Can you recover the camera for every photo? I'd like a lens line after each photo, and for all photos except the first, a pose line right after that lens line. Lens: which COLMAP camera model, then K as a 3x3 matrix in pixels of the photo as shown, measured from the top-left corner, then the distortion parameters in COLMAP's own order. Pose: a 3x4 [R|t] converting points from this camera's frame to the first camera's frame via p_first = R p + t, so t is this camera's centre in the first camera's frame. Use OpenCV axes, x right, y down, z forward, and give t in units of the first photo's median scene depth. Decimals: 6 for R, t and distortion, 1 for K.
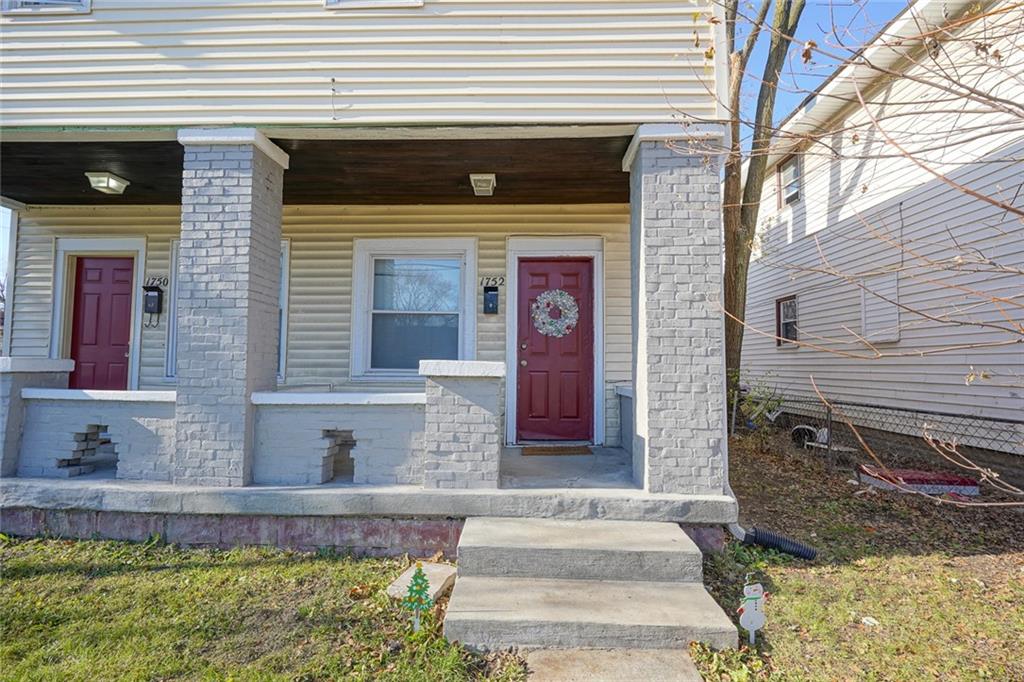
lens RADIAL K [[464.0, 0, 513.0], [0, 464.0, 341.5], [0, 0, 1]] dist [-0.008660, 0.002830]
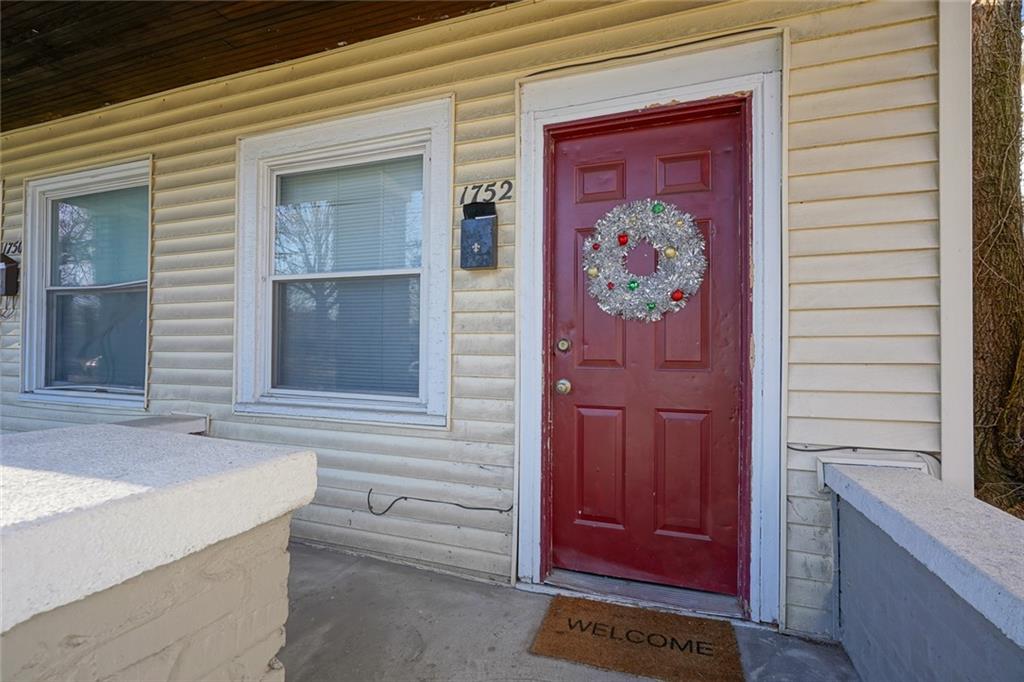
lens RADIAL K [[464.0, 0, 508.1], [0, 464.0, 341.3], [0, 0, 1]] dist [-0.008660, 0.002830]
pose [[0.953237, -0.004889, -0.302184, 0.102170], [0.019767, 0.998737, 0.046195, -0.012686], [0.301577, -0.050008, 0.952130, 0.595194]]
